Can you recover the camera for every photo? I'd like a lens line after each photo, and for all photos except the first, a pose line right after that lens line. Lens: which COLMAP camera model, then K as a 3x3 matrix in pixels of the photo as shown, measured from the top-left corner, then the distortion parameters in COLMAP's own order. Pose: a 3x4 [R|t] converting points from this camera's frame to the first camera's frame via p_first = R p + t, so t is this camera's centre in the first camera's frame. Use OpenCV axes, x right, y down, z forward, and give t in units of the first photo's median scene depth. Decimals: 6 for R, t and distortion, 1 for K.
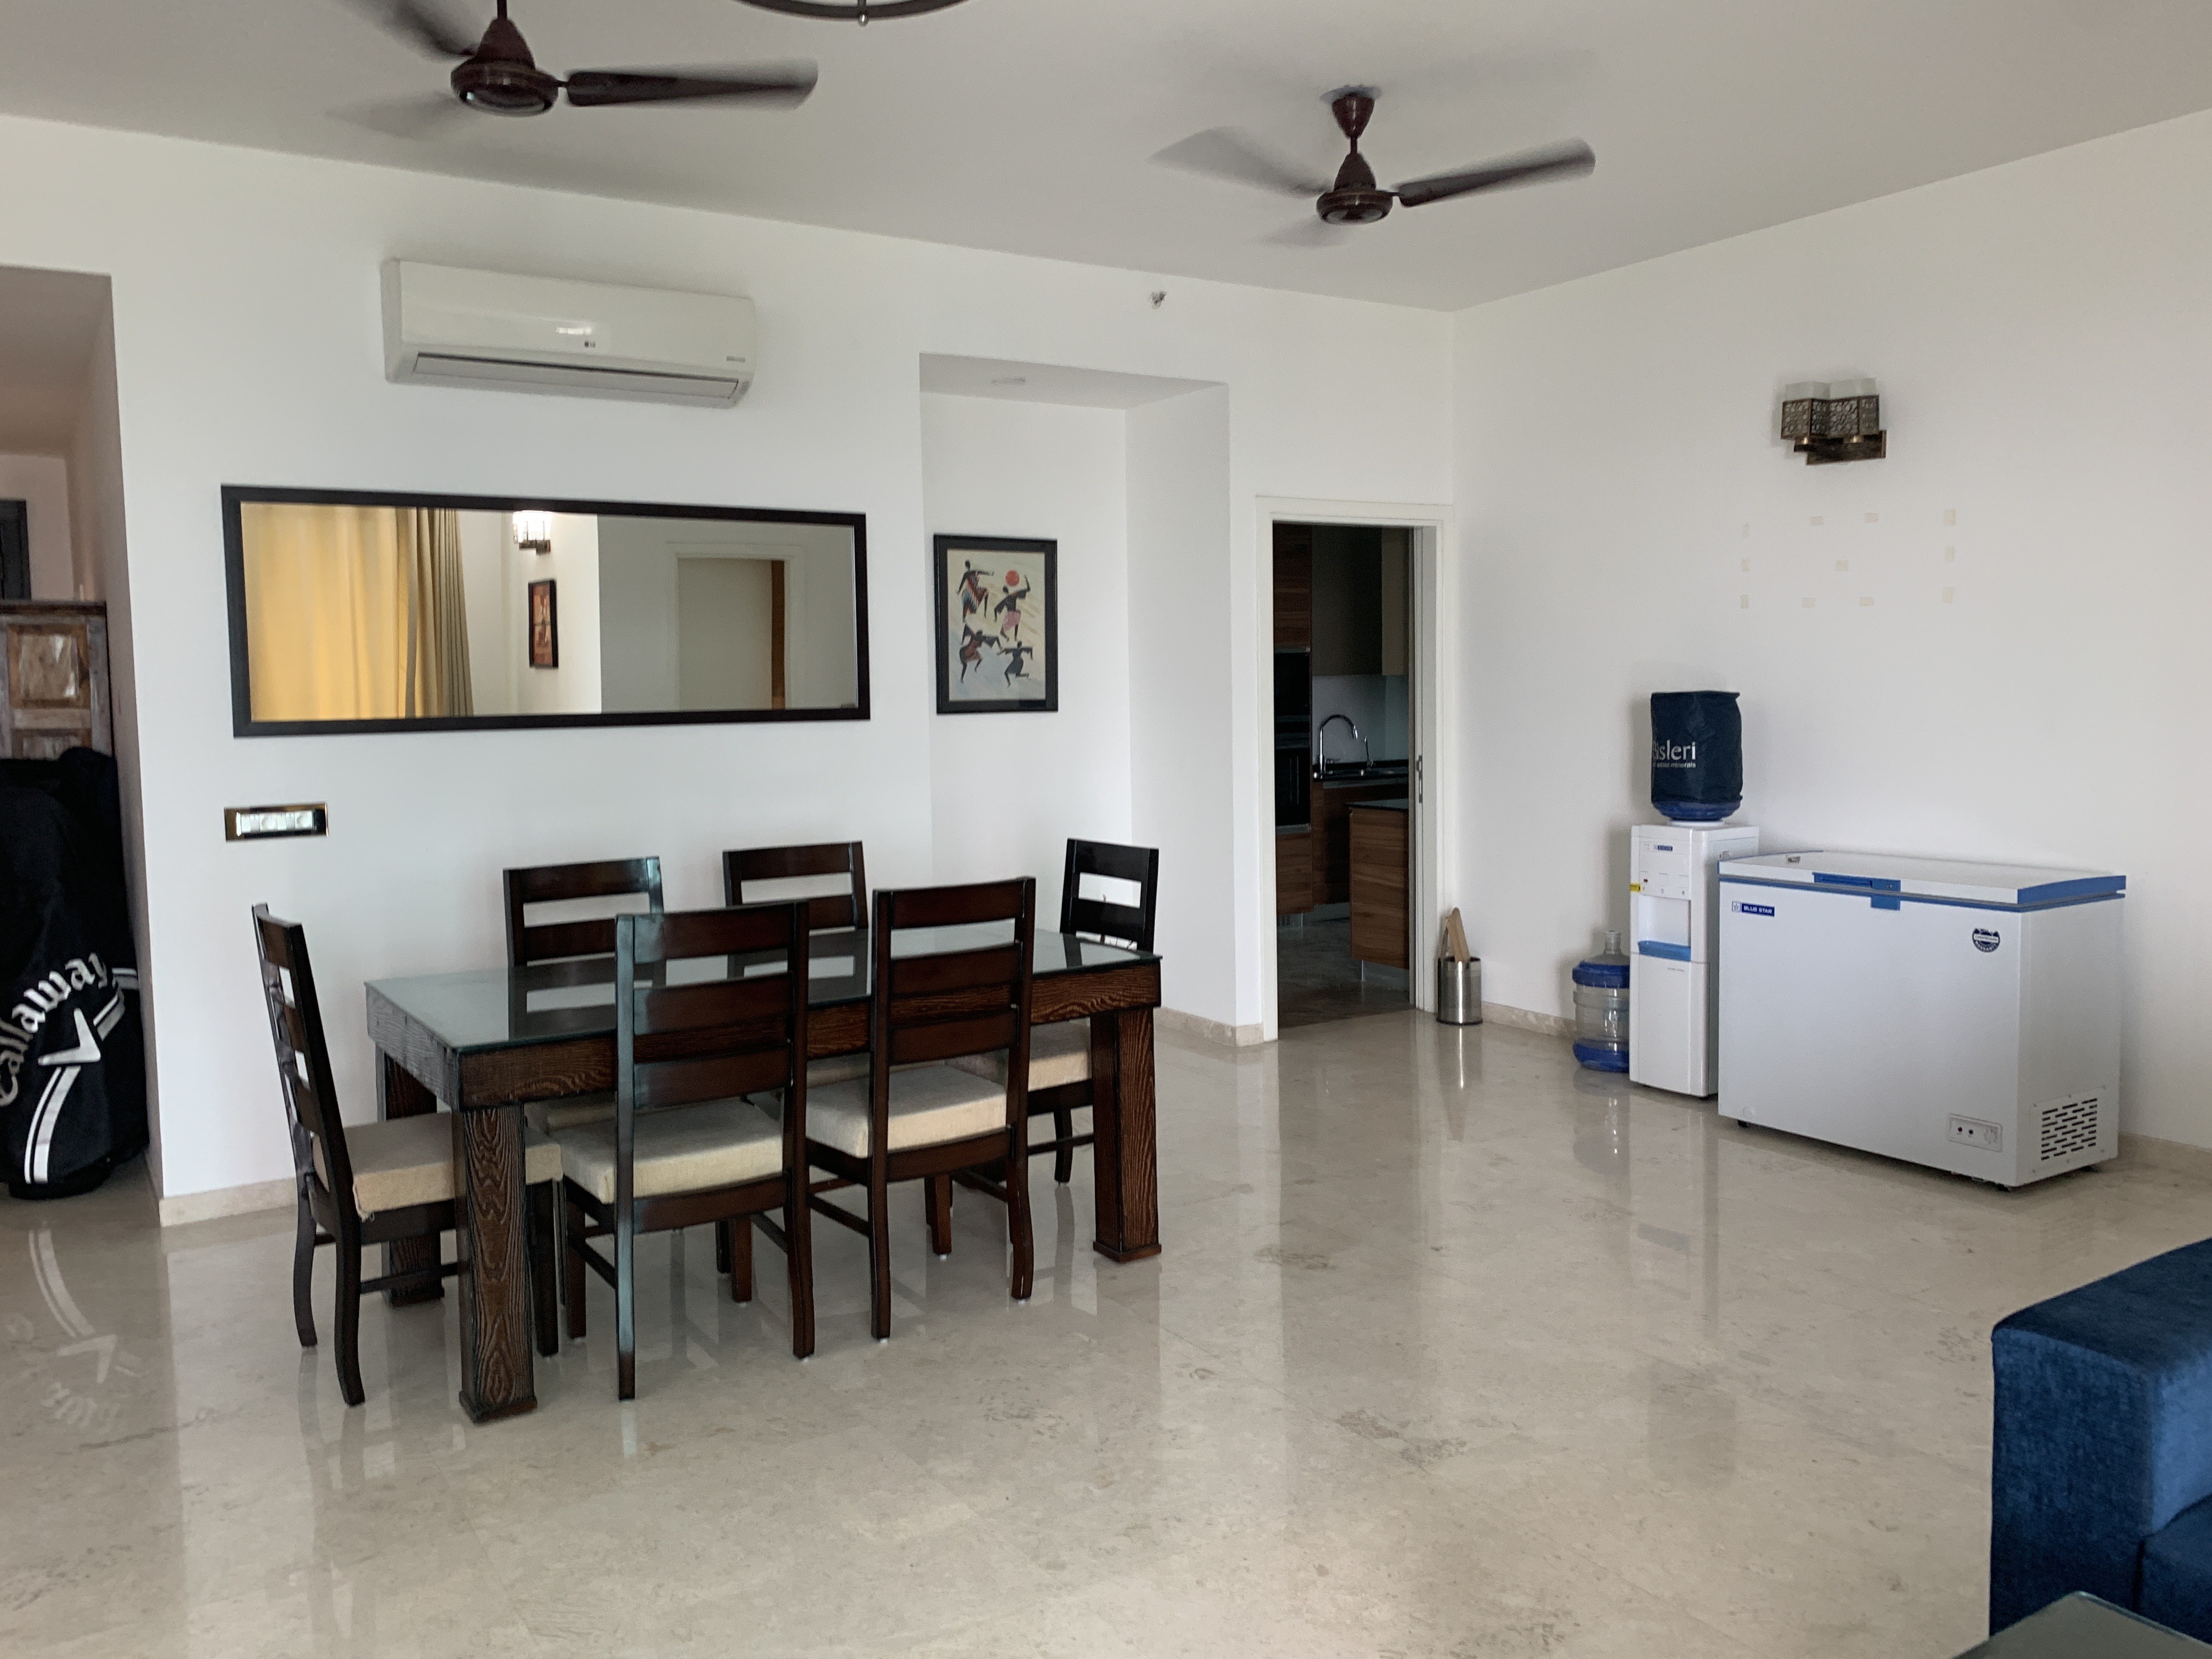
lens RADIAL K [[1708.5, 0, 1101.0], [0, 1708.5, 814.8], [0, 0, 1]] dist [0.023081, -0.001180]
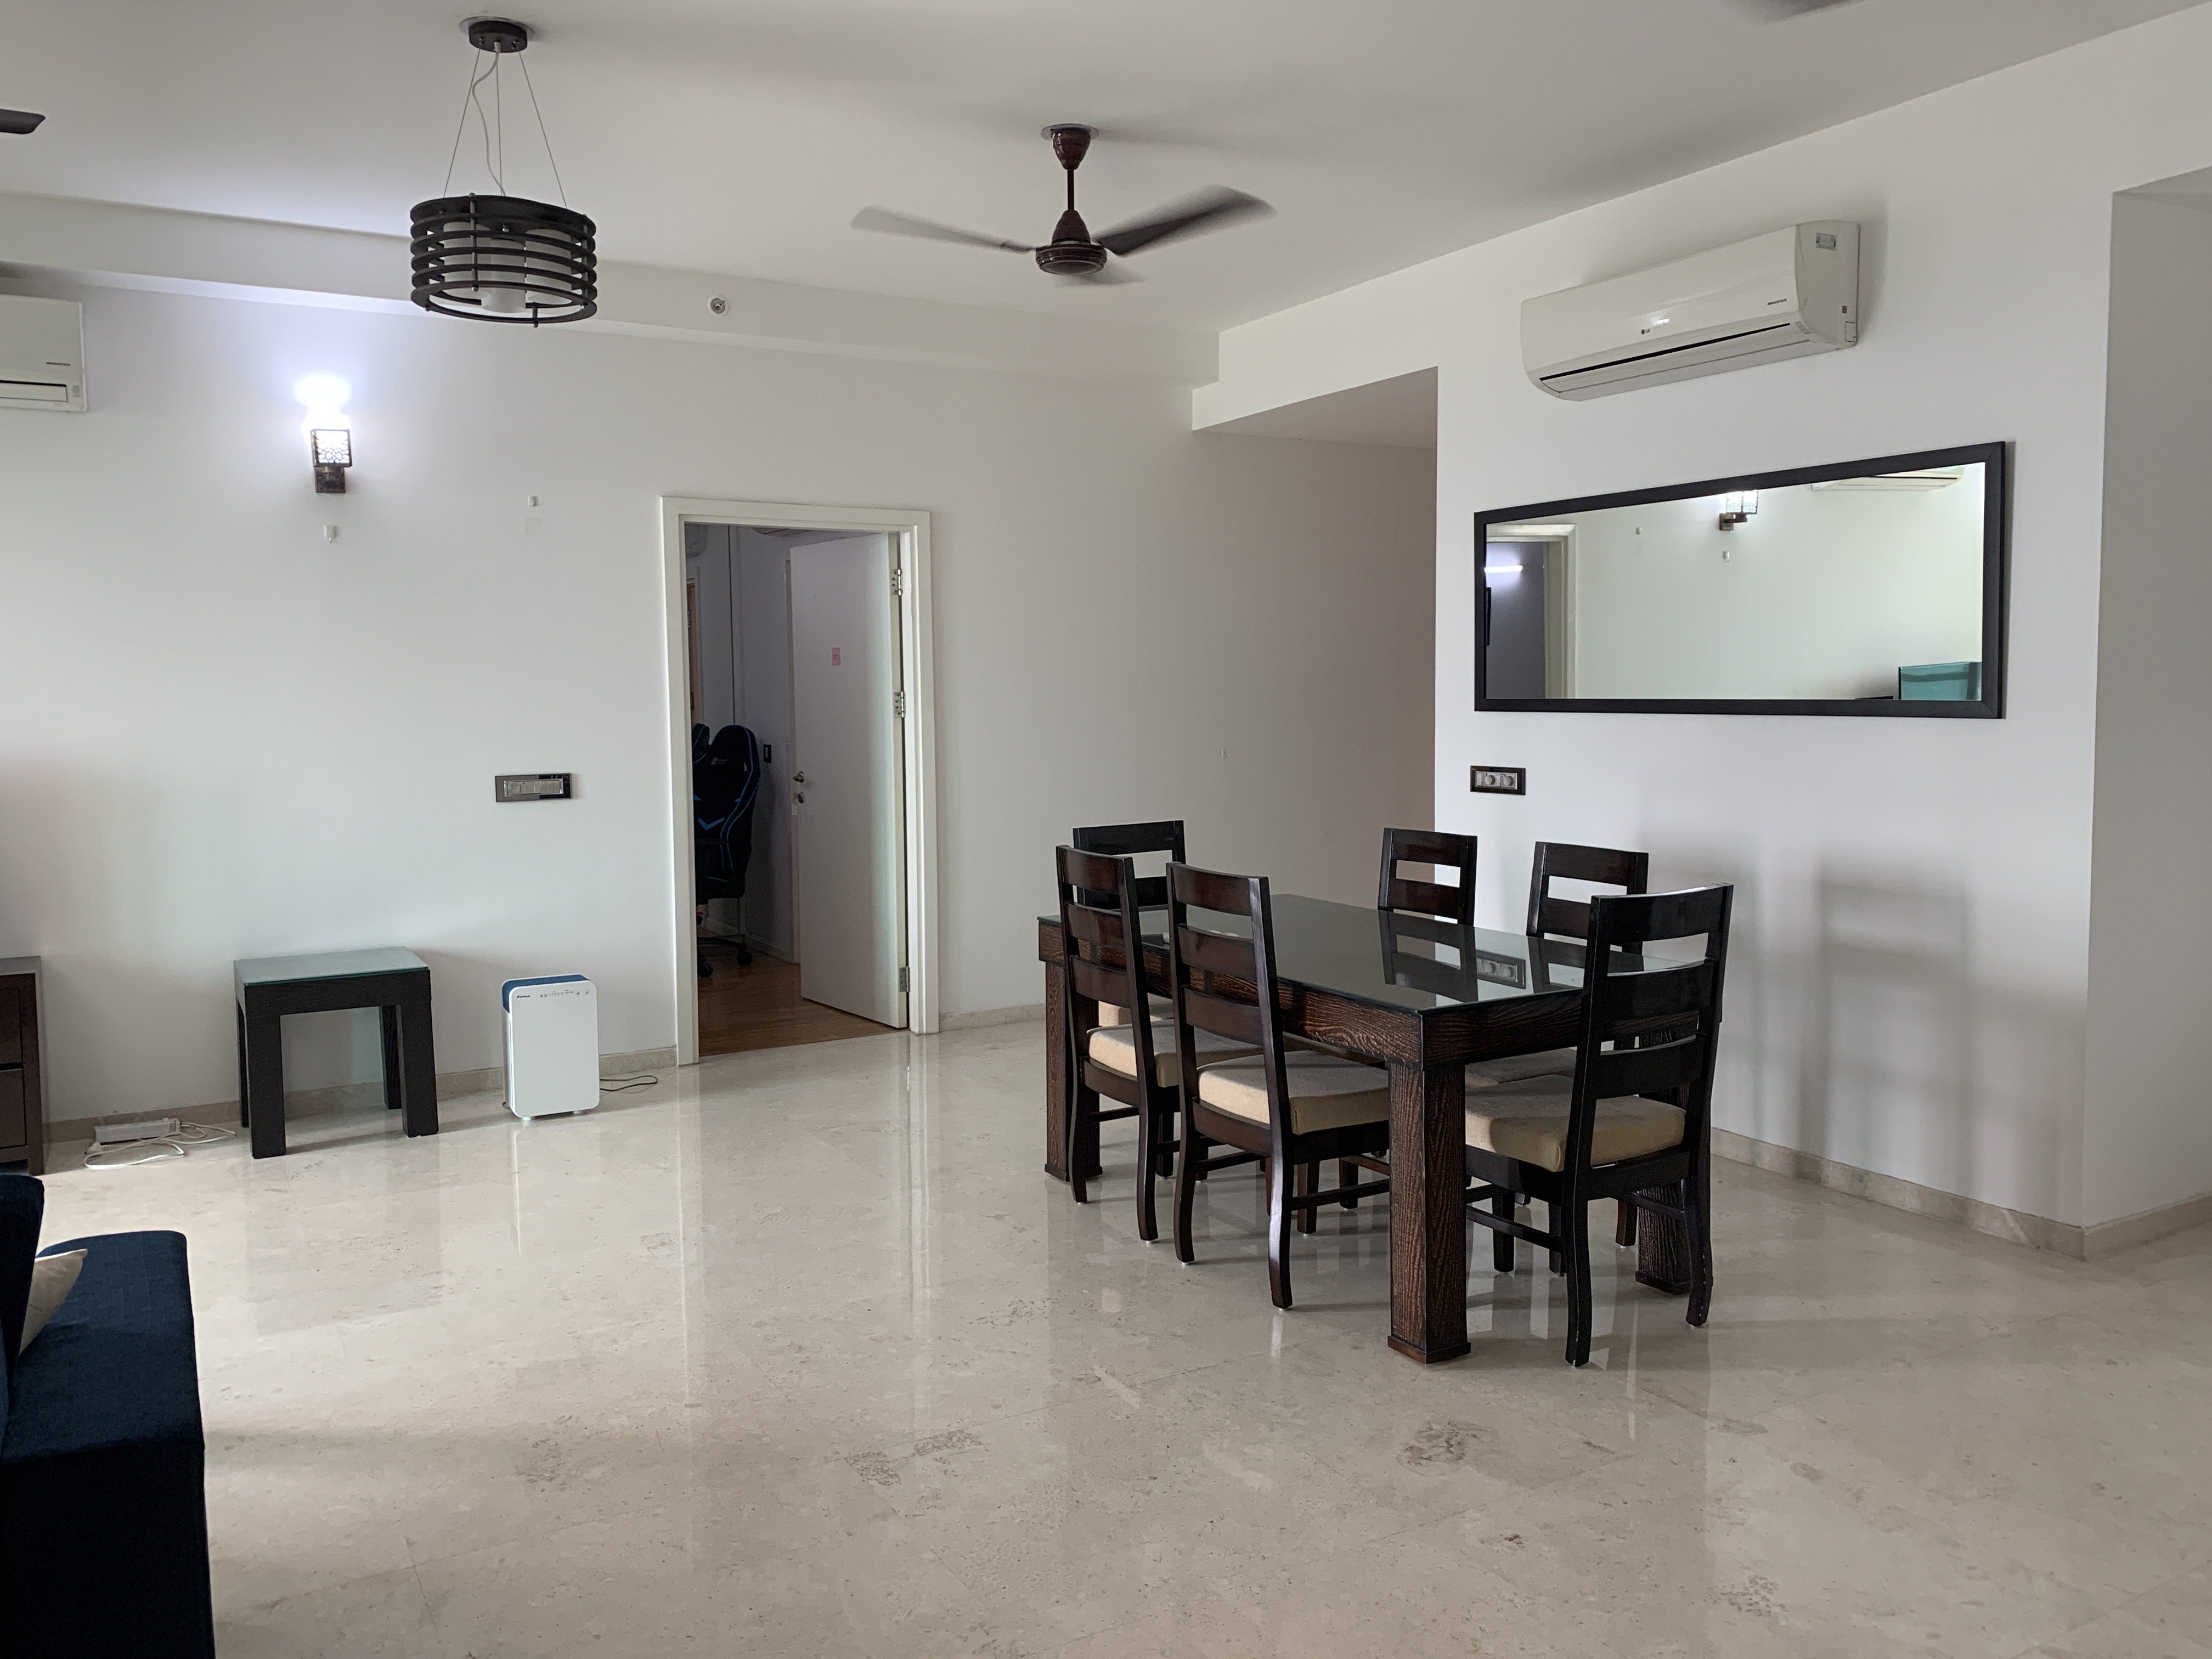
lens RADIAL K [[1708.5, 0, 1101.0], [0, 1708.5, 814.8], [0, 0, 1]] dist [0.023081, -0.001180]
pose [[-0.051241, 0.099210, -0.993746, 0.690737], [-0.064281, 0.992663, 0.102416, -0.070947], [0.996615, 0.069127, -0.044487, 0.694598]]
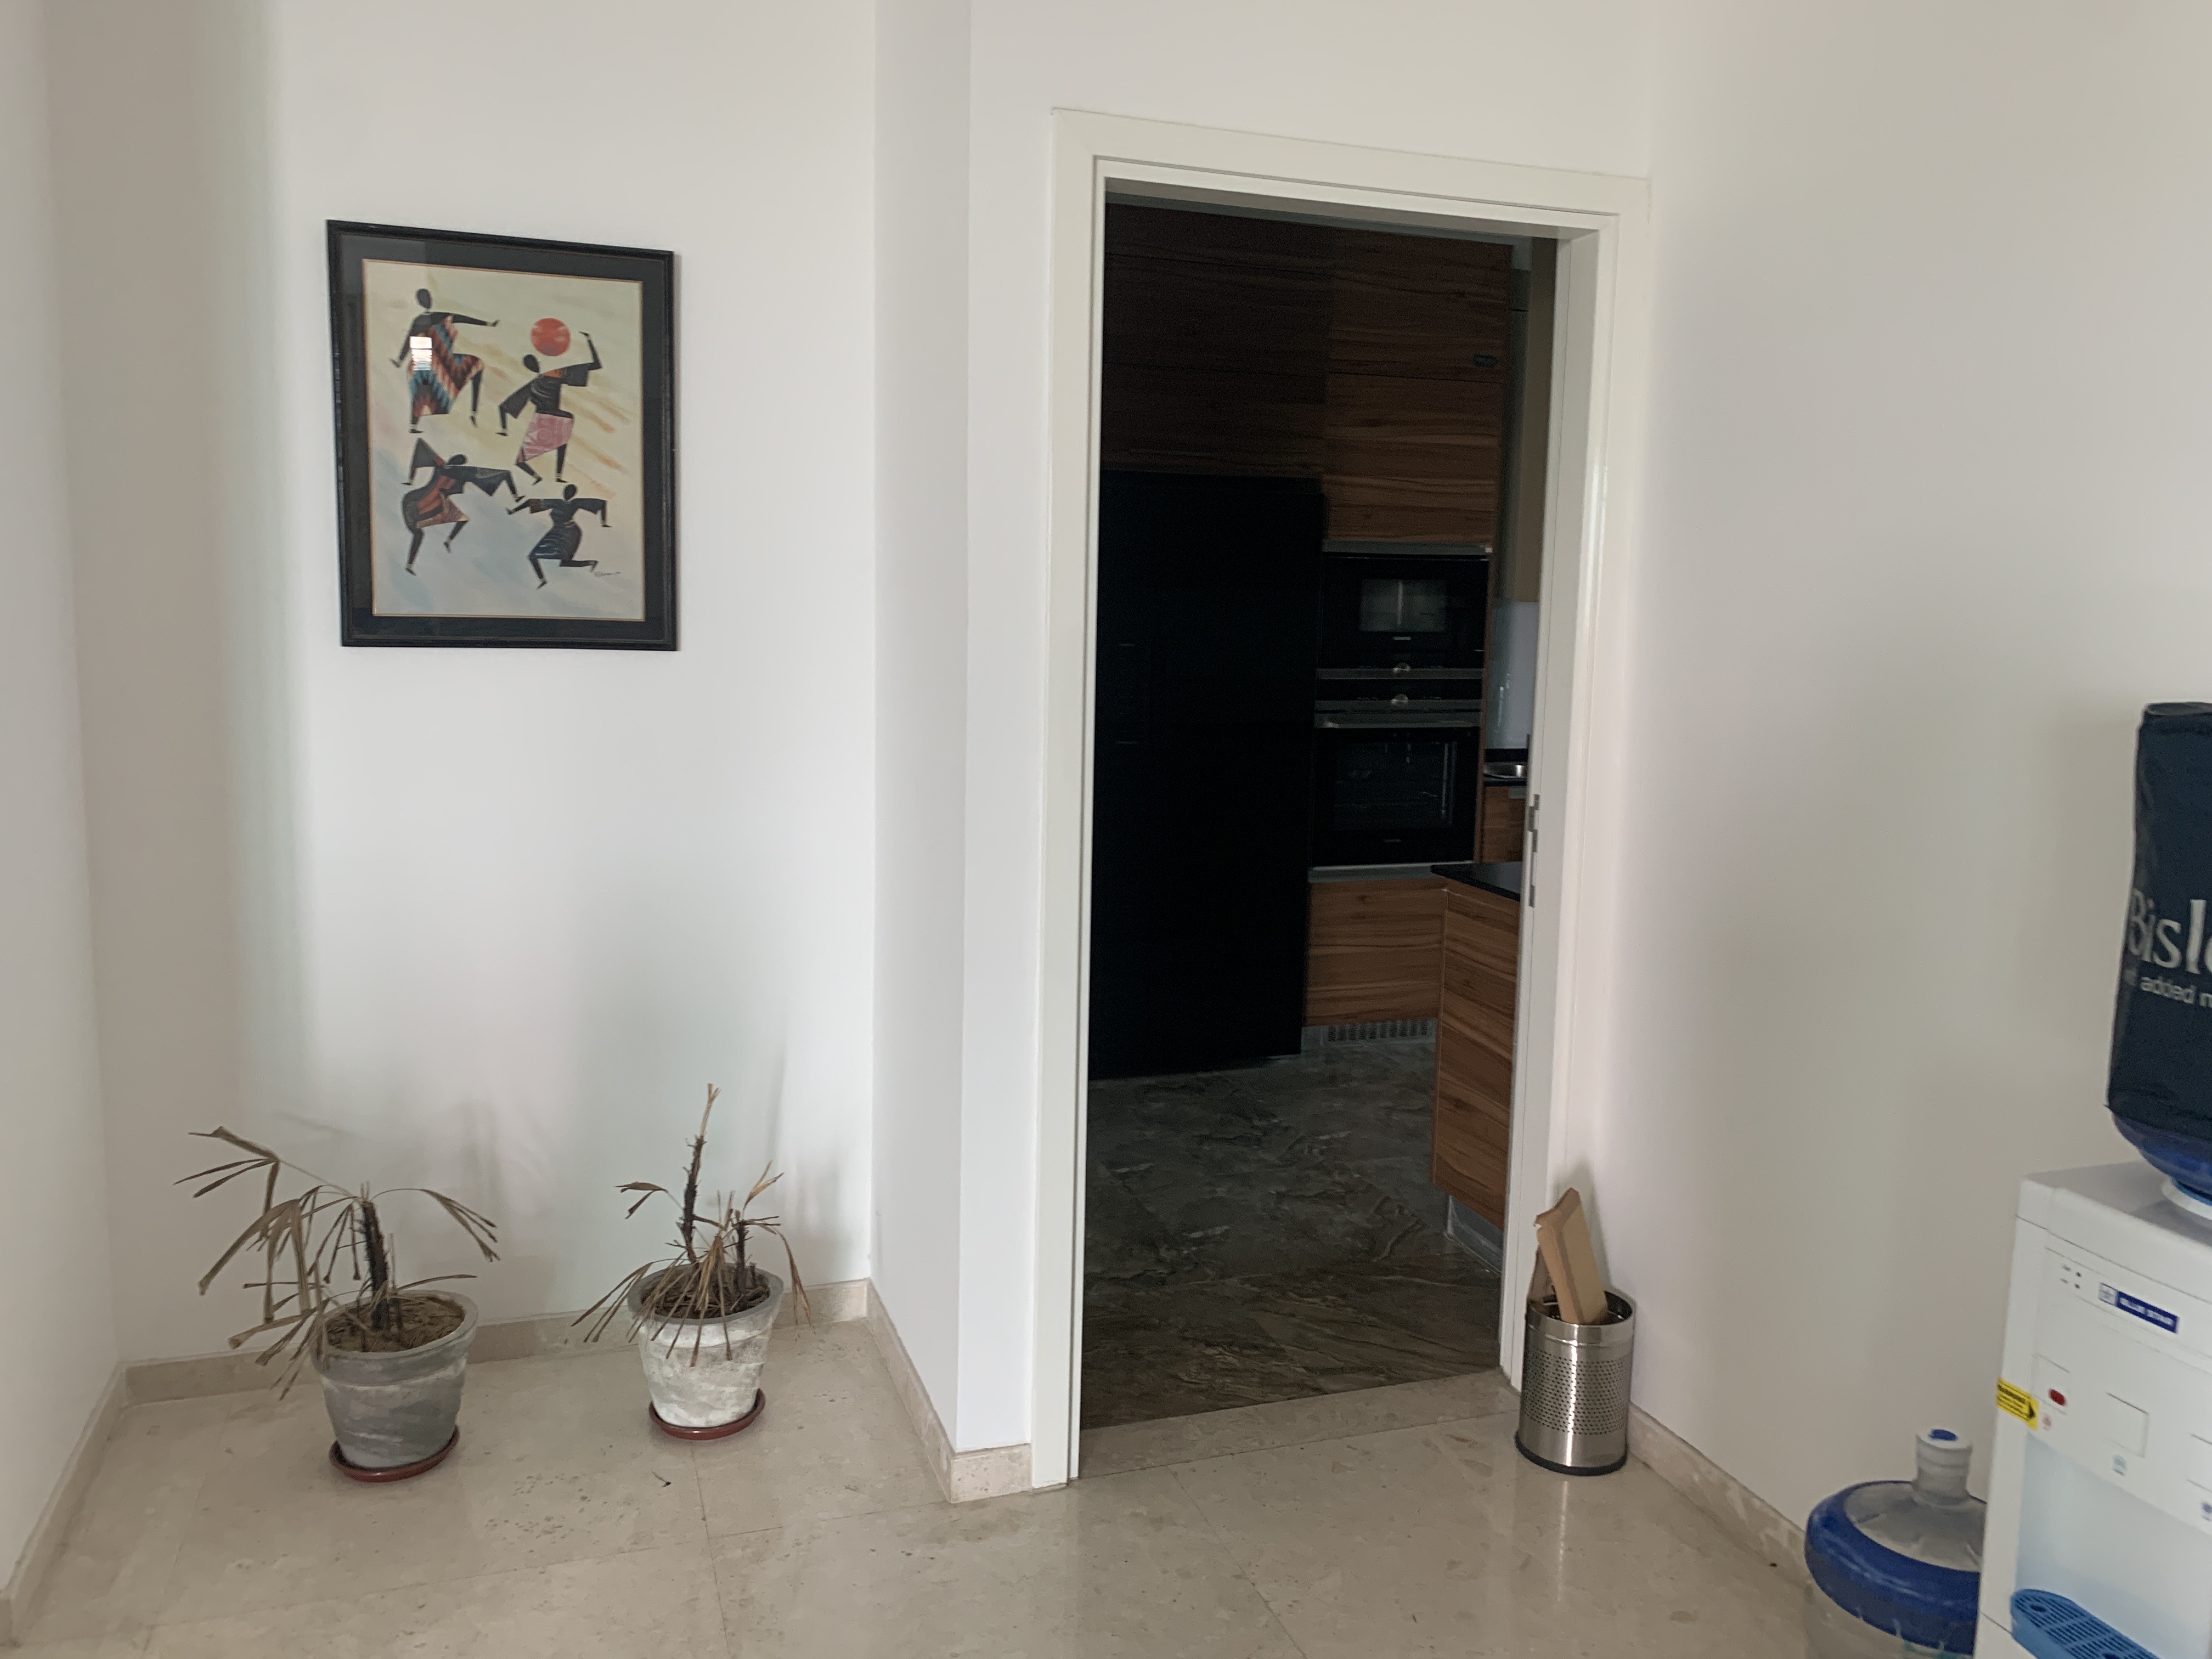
lens RADIAL K [[1760.4, 0, 1114.3], [0, 1760.4, 821.7], [0, 0, 1]] dist [0.001231, -0.003270]
pose [[0.972017, 0.067713, -0.224939, 0.196138], [-0.055725, 0.996688, 0.059228, -0.050754], [0.228205, -0.045036, 0.972571, 0.597630]]
